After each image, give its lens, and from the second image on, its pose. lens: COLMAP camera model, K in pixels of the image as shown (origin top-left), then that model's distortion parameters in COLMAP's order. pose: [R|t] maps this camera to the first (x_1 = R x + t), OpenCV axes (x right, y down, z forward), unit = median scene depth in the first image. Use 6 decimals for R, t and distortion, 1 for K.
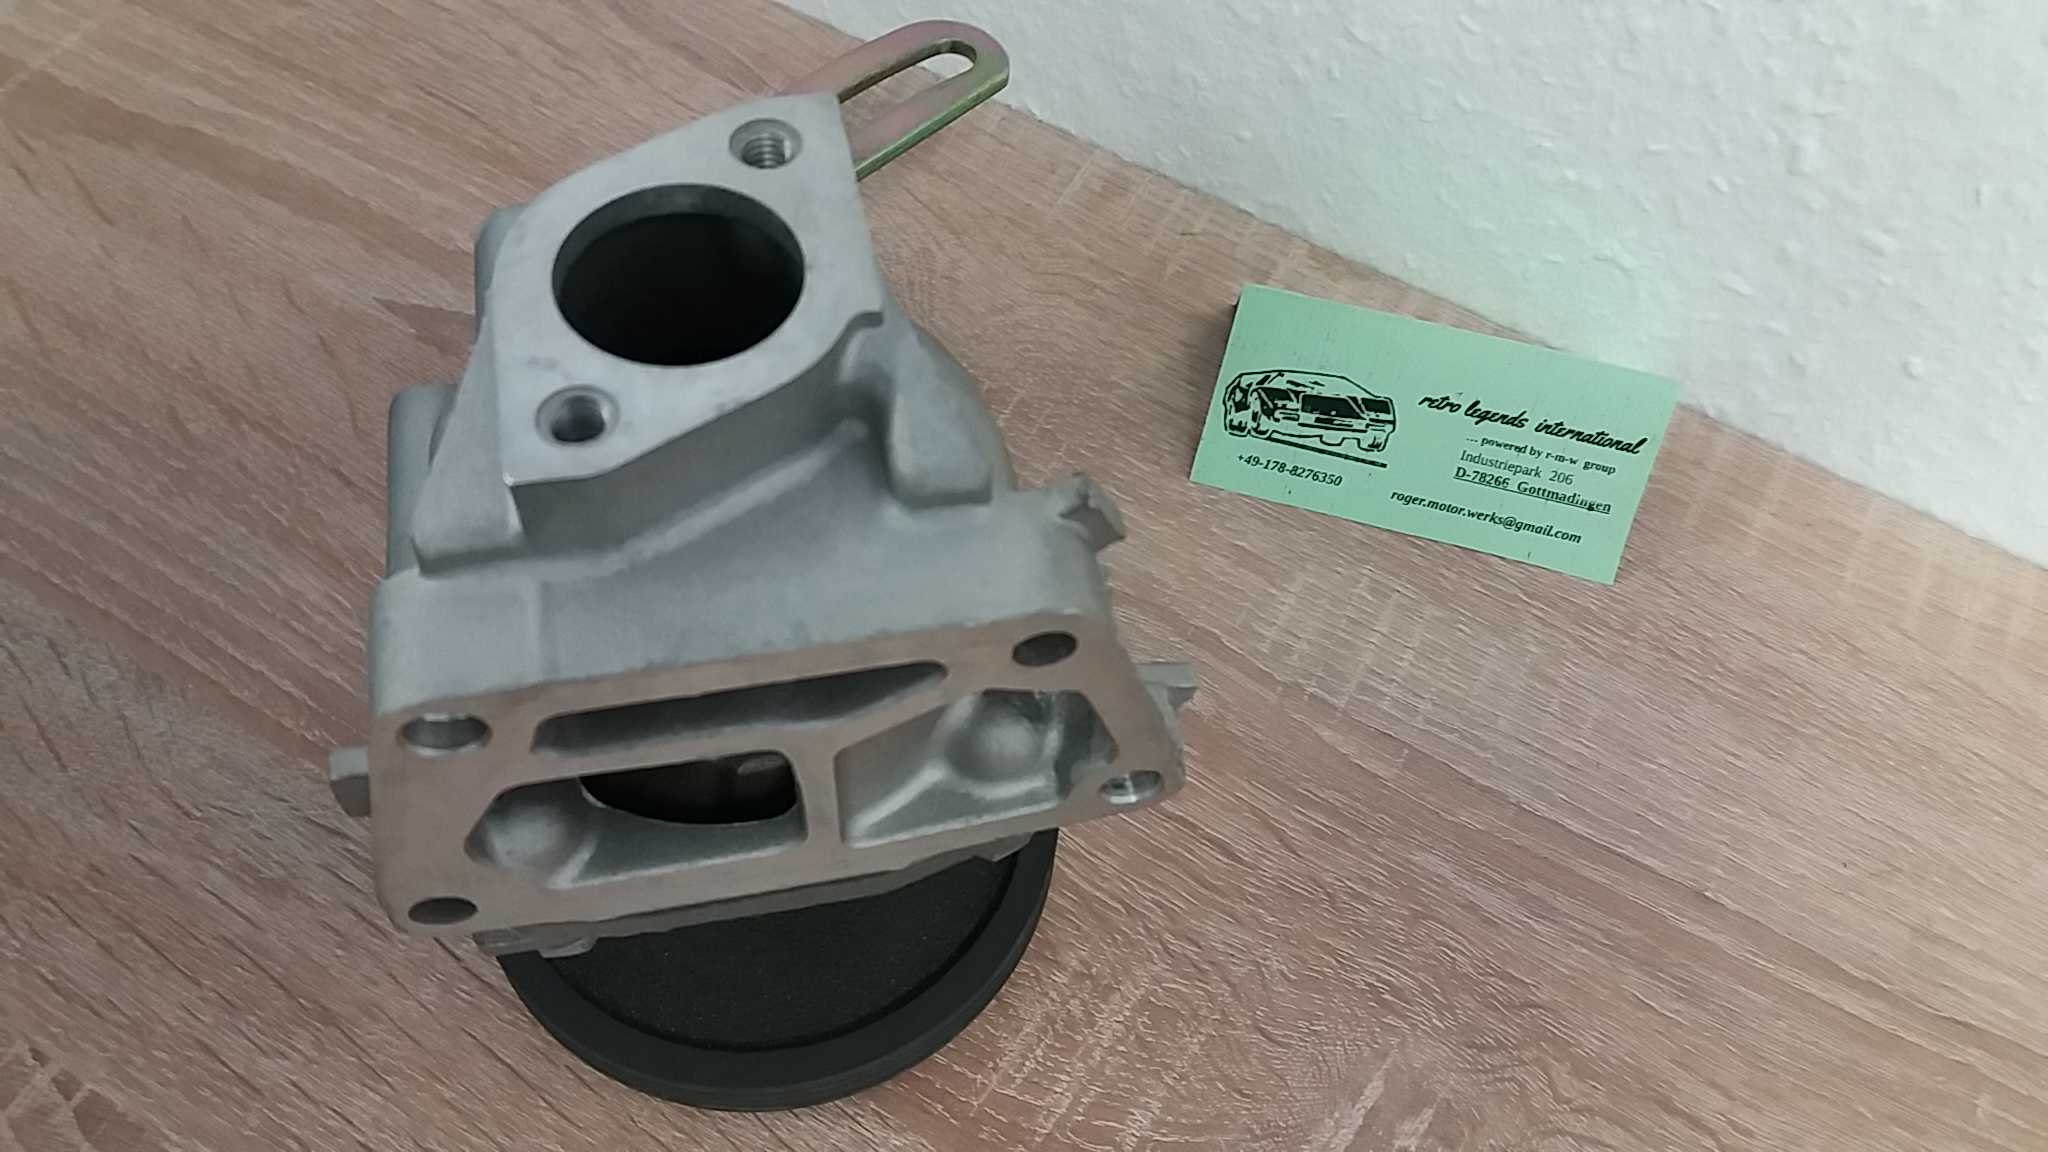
lens RADIAL K [[1672.2, 0, 1012.4], [0, 1672.2, 538.3], [0, 0, 1]] dist [0.067114, -0.153241]
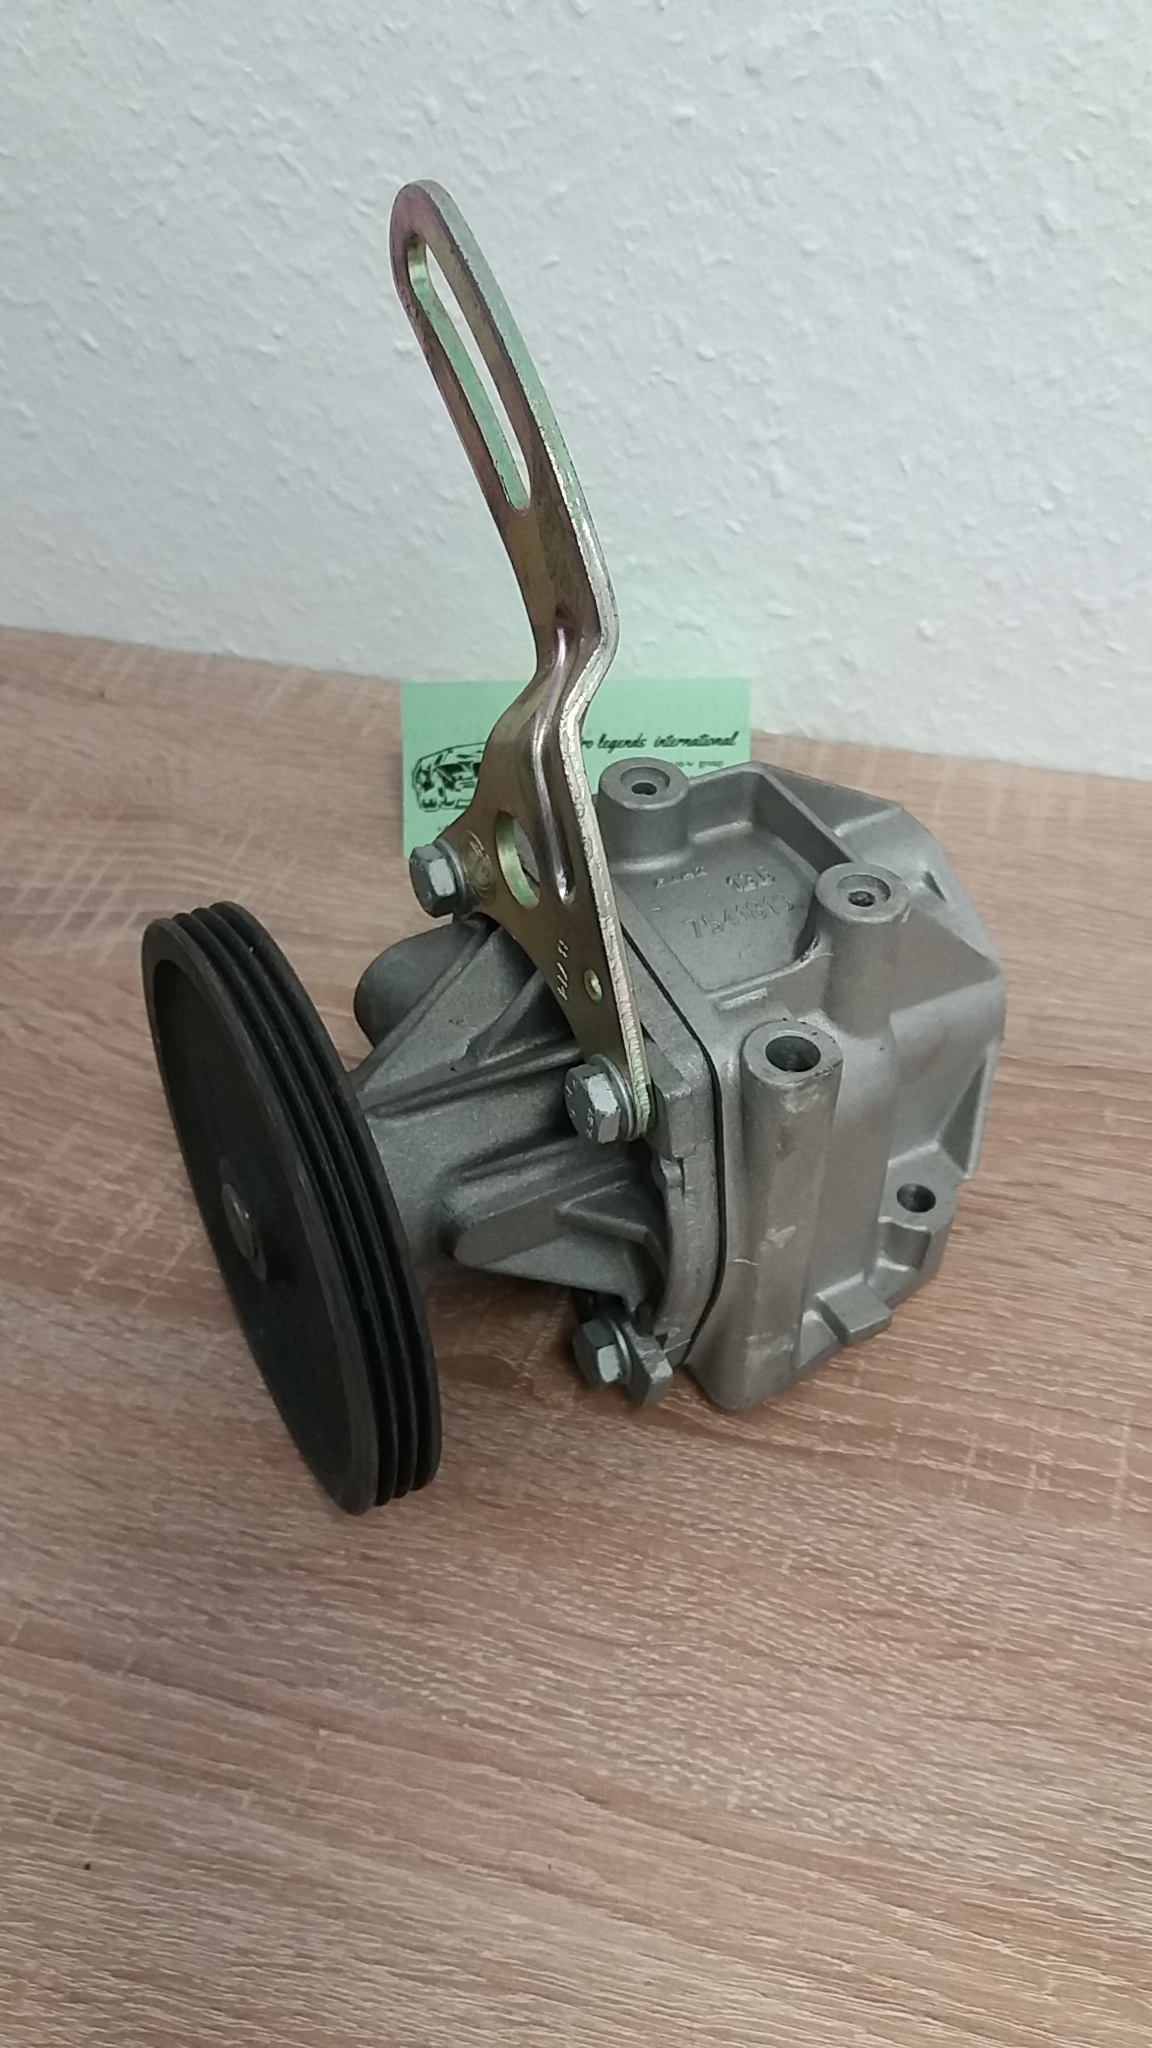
lens RADIAL K [[1672.2, 0, 585.5], [0, 1672.2, 1028.2], [0, 0, 1]] dist [0.067114, -0.153241]
pose [[0.968702, -0.225946, 0.102782, 0.092333], [0.242893, 0.948178, -0.204846, 0.403243], [-0.051171, 0.223400, 0.973383, -0.167767]]
